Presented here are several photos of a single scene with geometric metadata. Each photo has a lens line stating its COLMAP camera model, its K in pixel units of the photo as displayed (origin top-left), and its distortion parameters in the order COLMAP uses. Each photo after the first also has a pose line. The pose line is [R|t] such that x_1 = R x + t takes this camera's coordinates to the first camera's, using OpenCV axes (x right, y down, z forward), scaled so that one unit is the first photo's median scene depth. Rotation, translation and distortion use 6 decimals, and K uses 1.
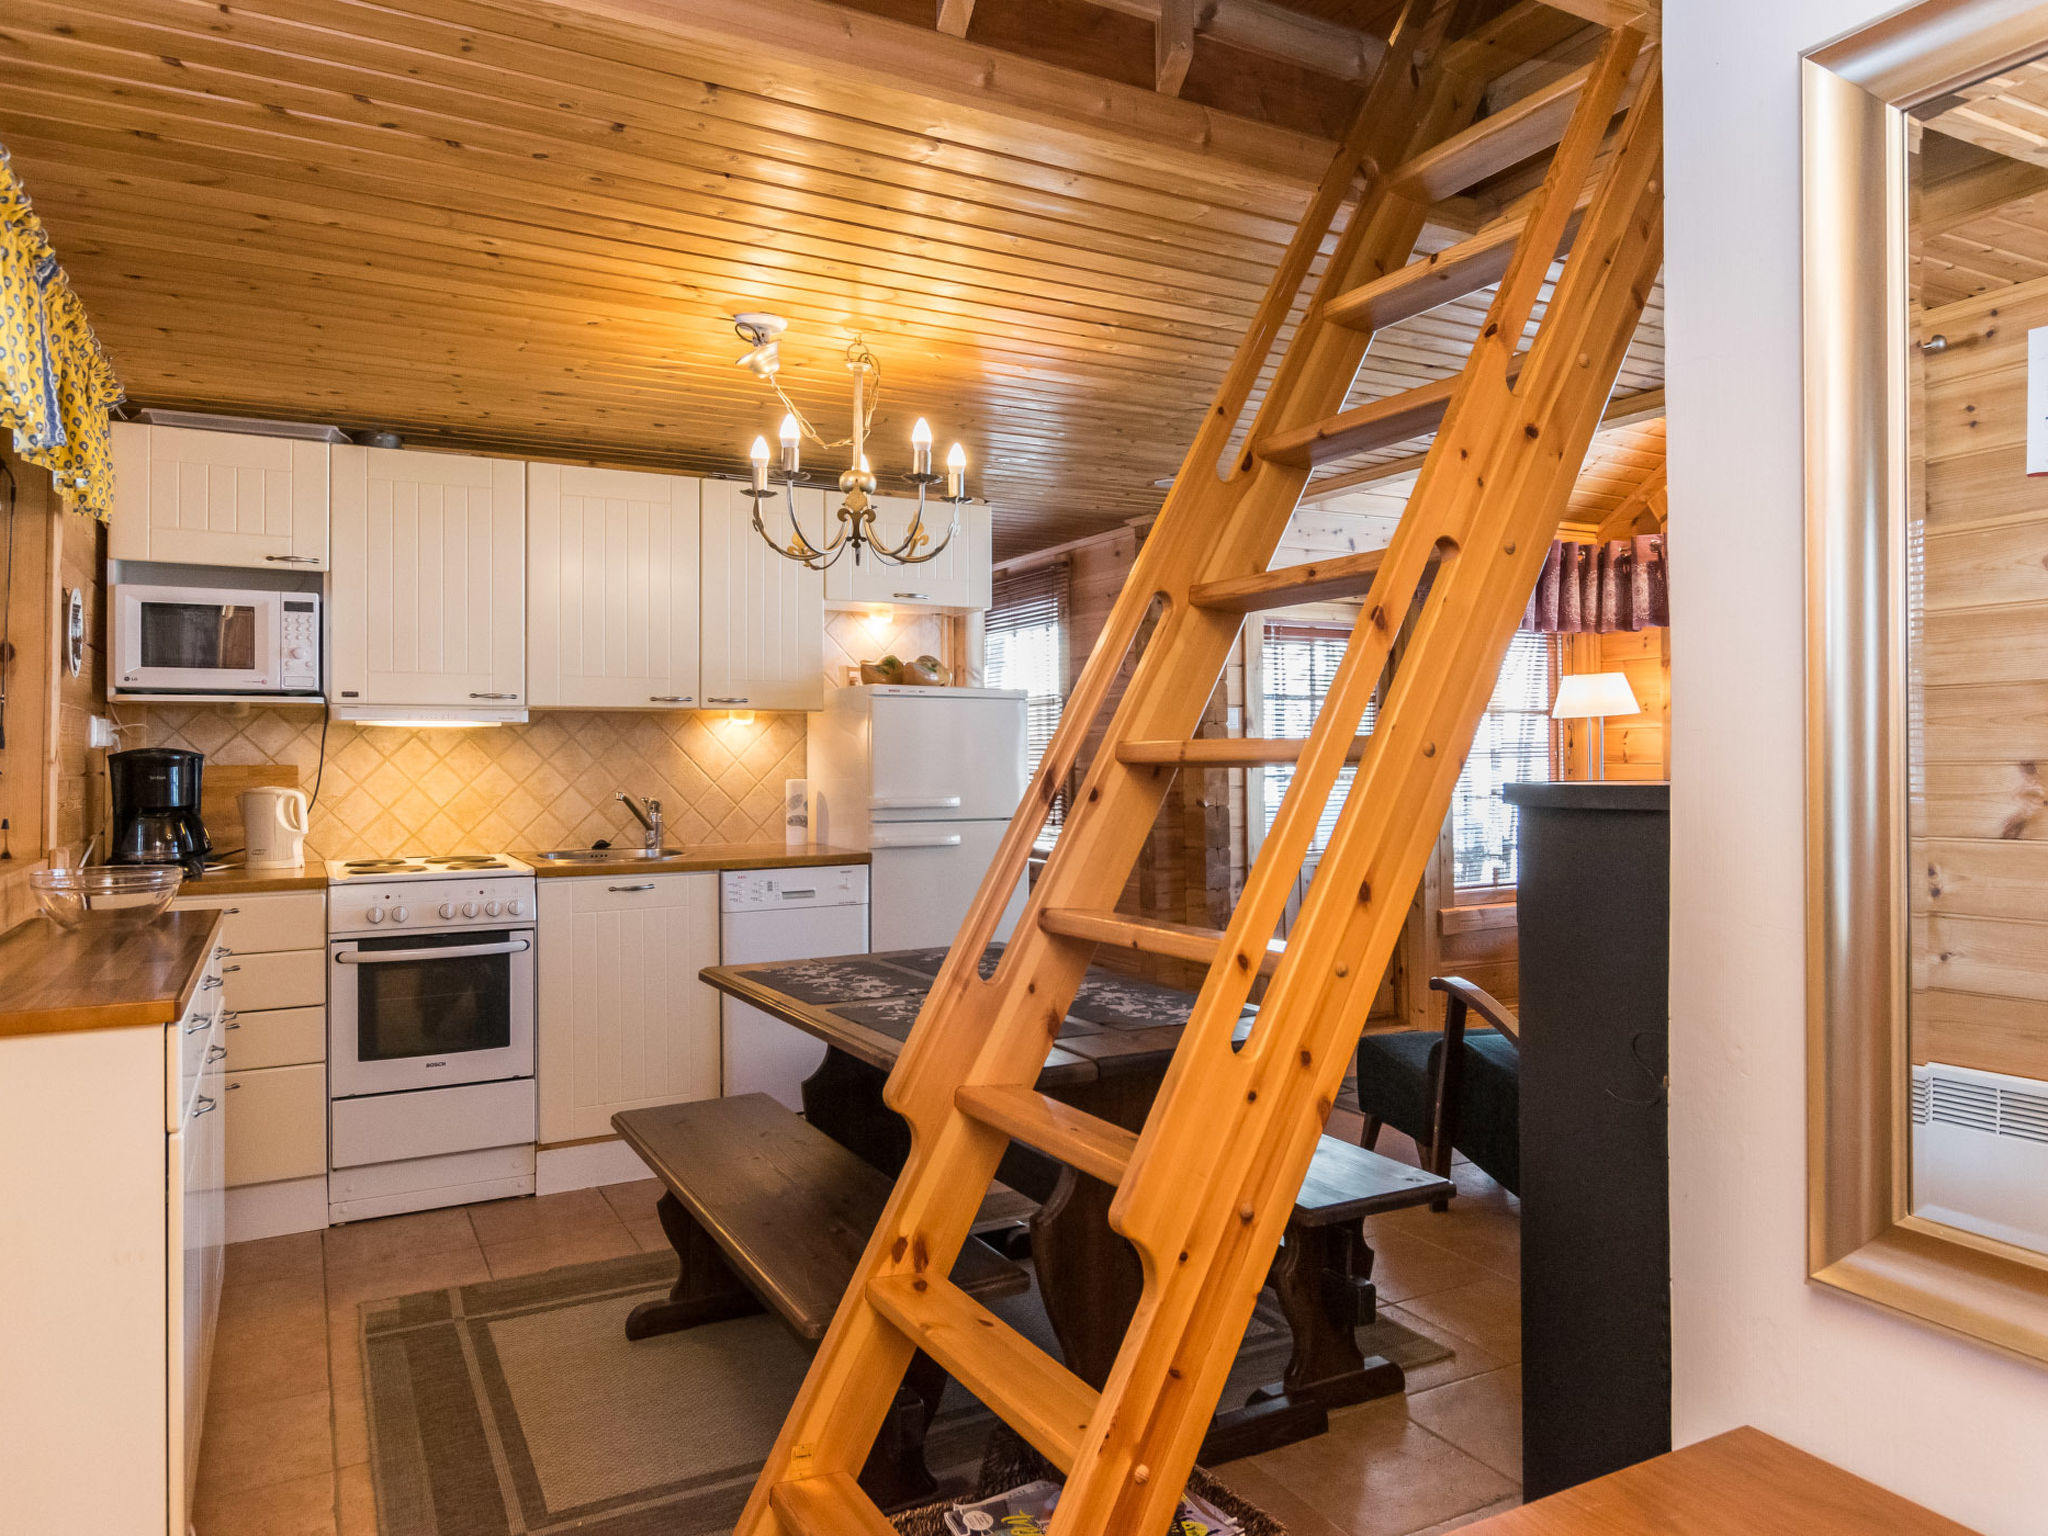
lens RADIAL K [[1408.5, 0, 1030.4], [0, 1408.5, 758.6], [0, 0, 1]] dist [0.003382, -0.003886]
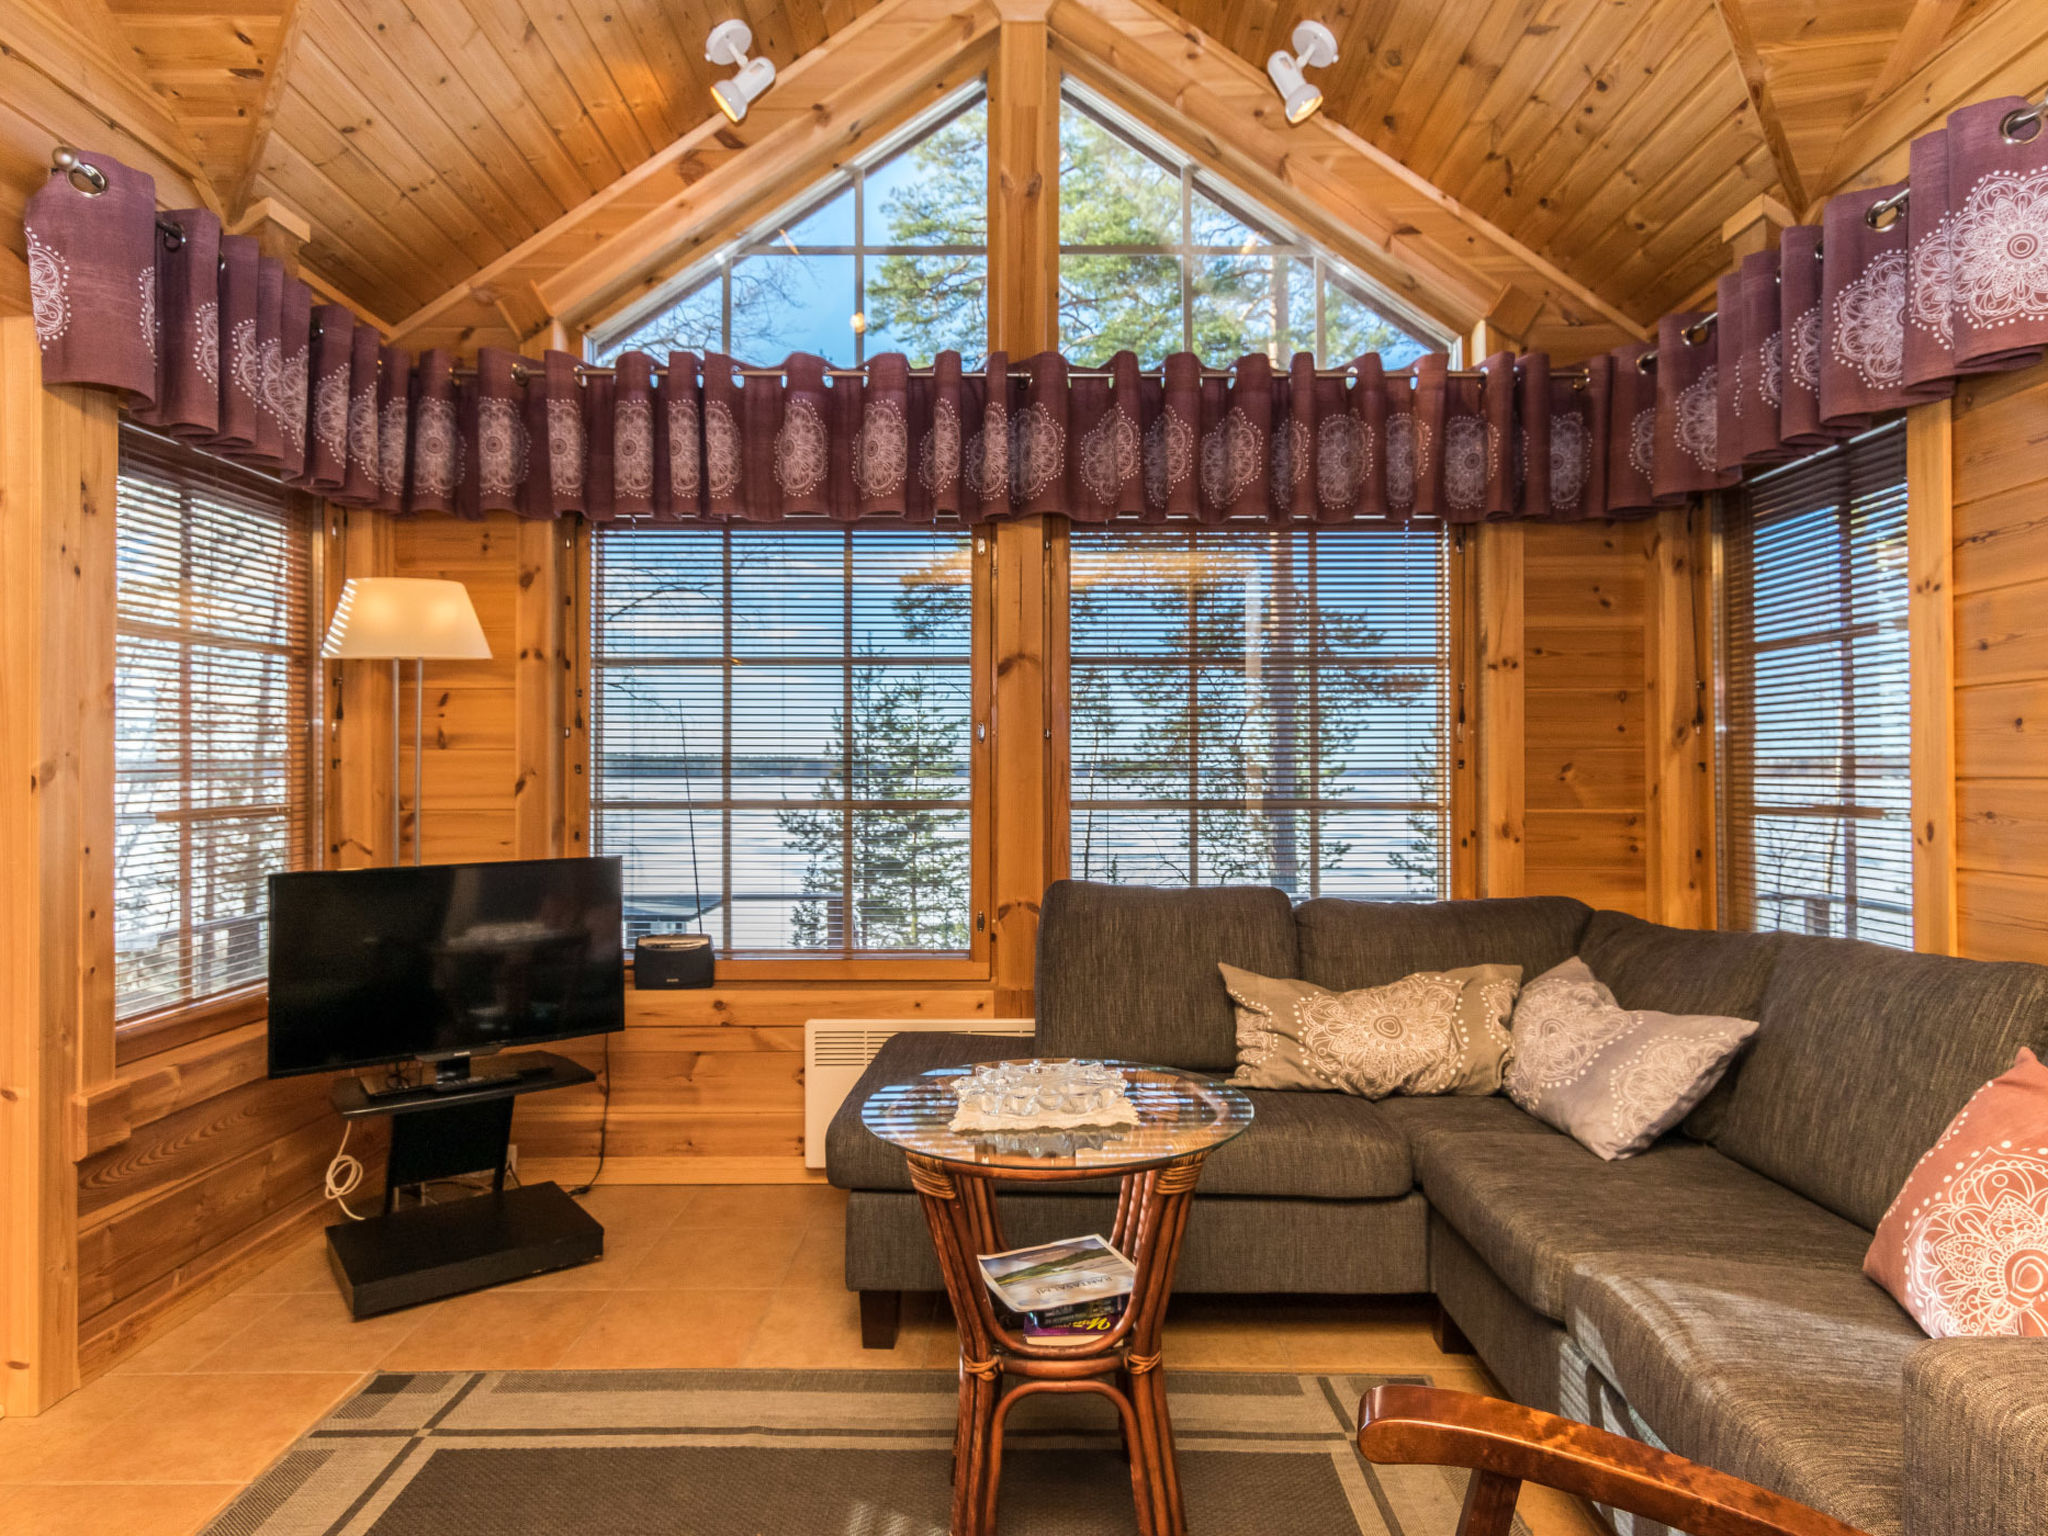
lens RADIAL K [[1185.6, 0, 1034.2], [0, 1185.6, 759.9], [0, 0, 1]] dist [0.003124, 0.000683]
pose [[0.469112, 0.011749, 0.883060, 0.161087], [0.002972, 0.999885, -0.014882, 0.028104], [-0.883134, 0.009606, 0.469023, 0.867340]]
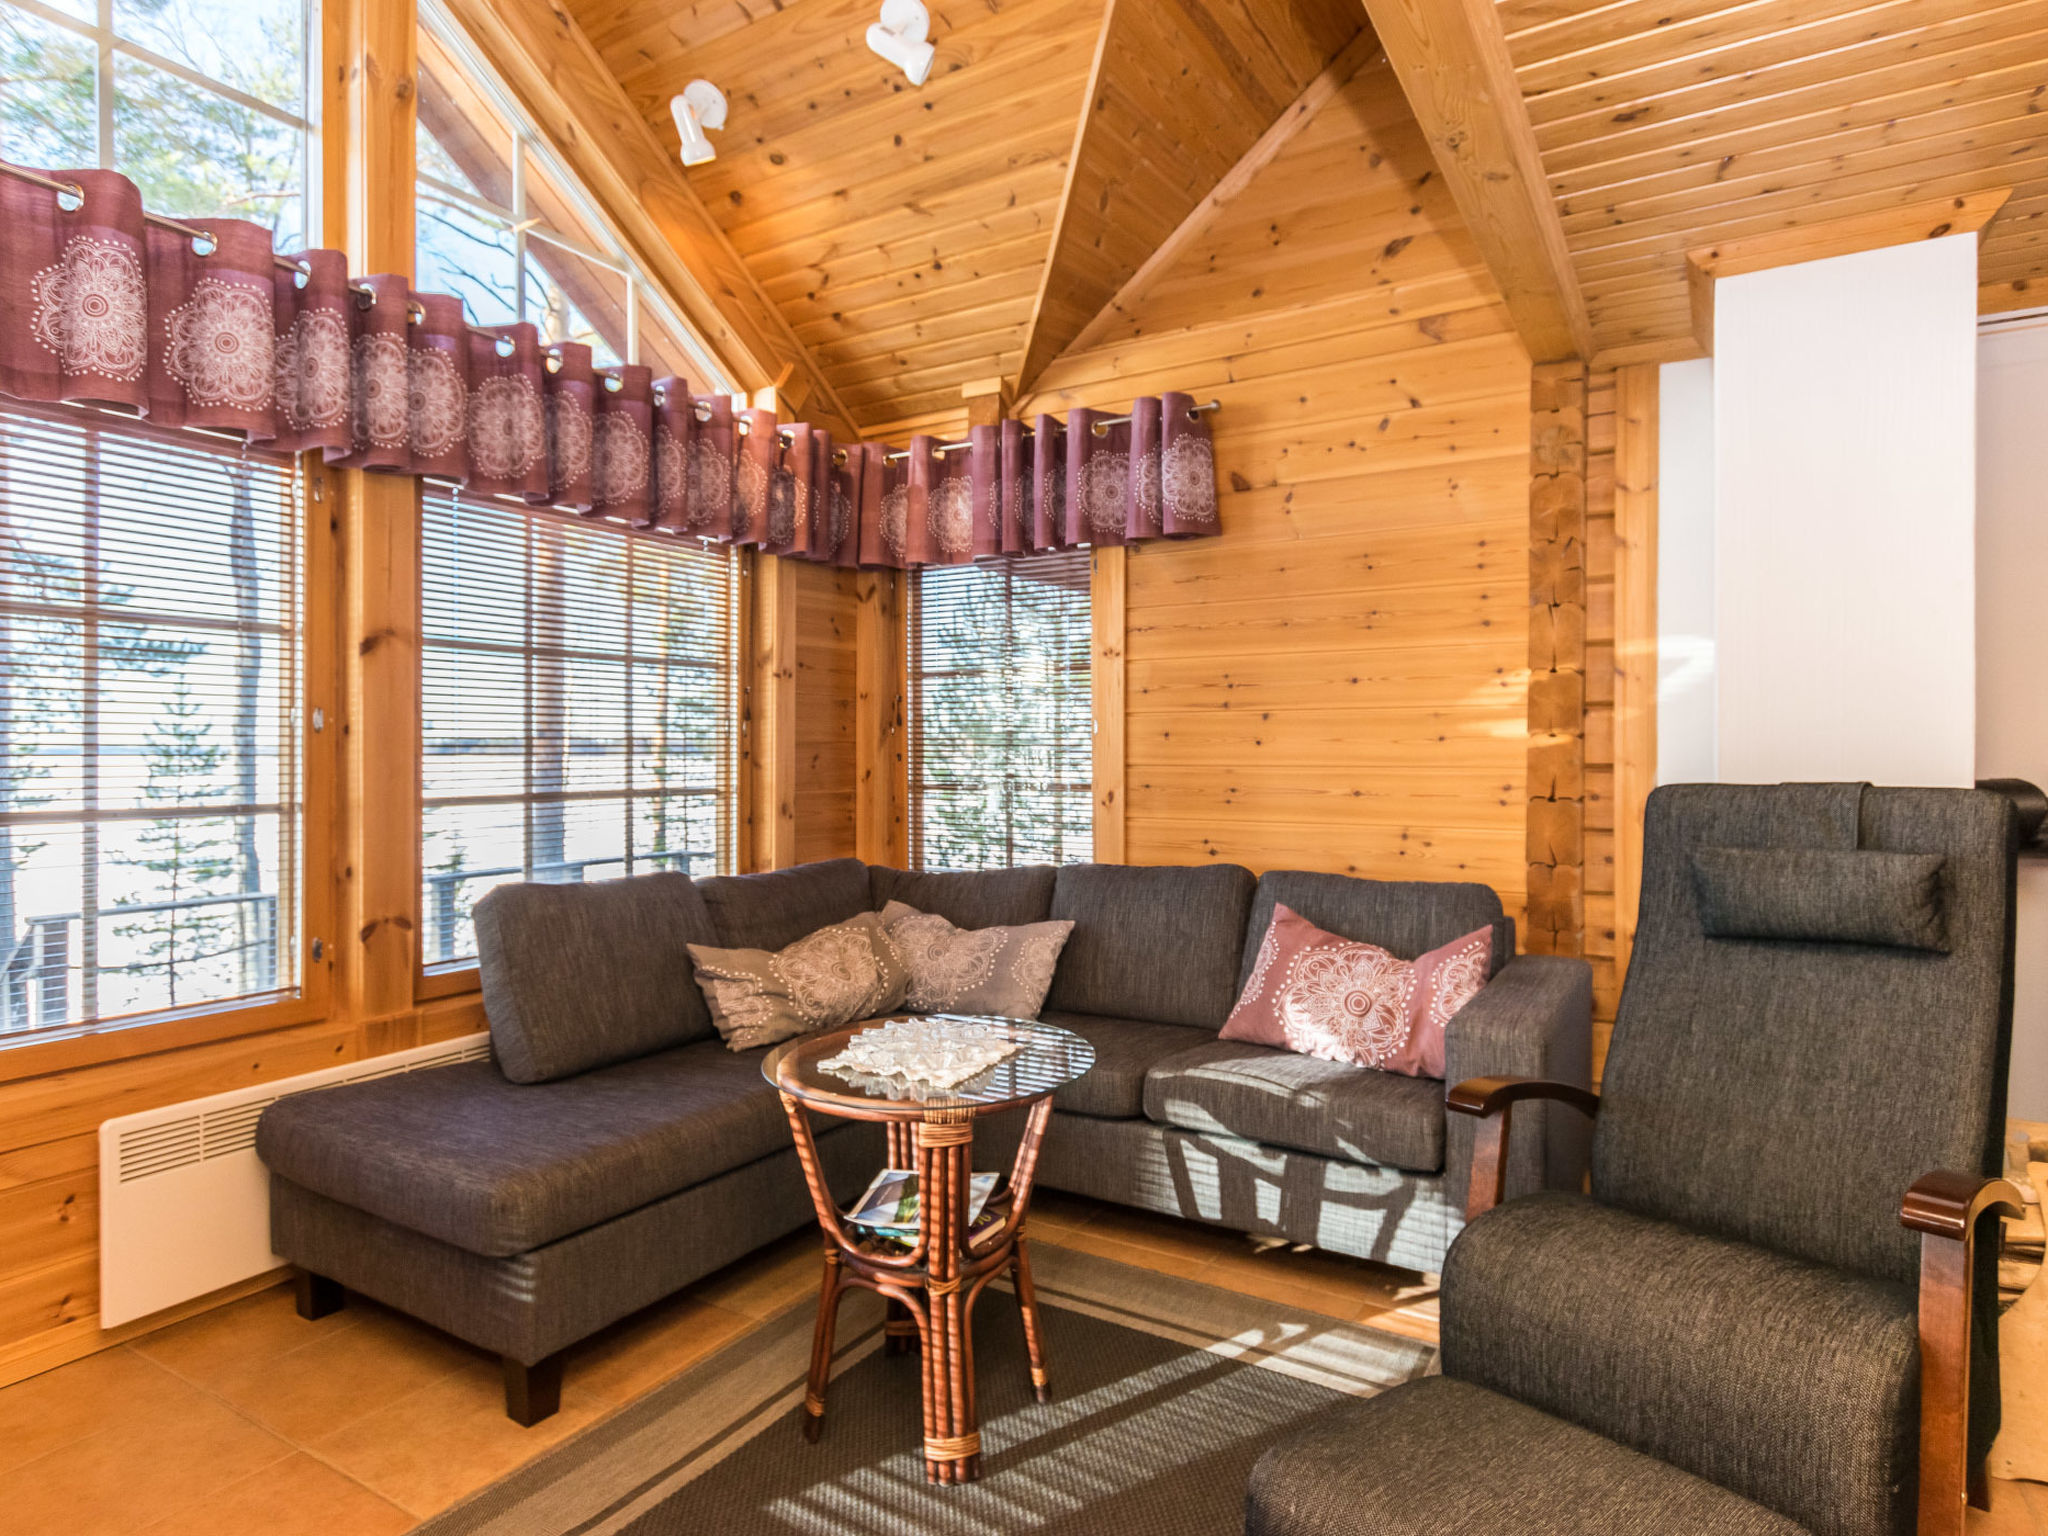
lens RADIAL K [[1117.9, 0, 1038.7], [0, 1117.9, 762.9], [0, 0, 1]] dist [-0.004279, 0.000367]
pose [[-0.518416, -0.009113, 0.855080, 0.116775], [0.004552, 0.999900, 0.013416, 0.015405], [-0.855116, 0.010848, -0.518323, 1.241811]]
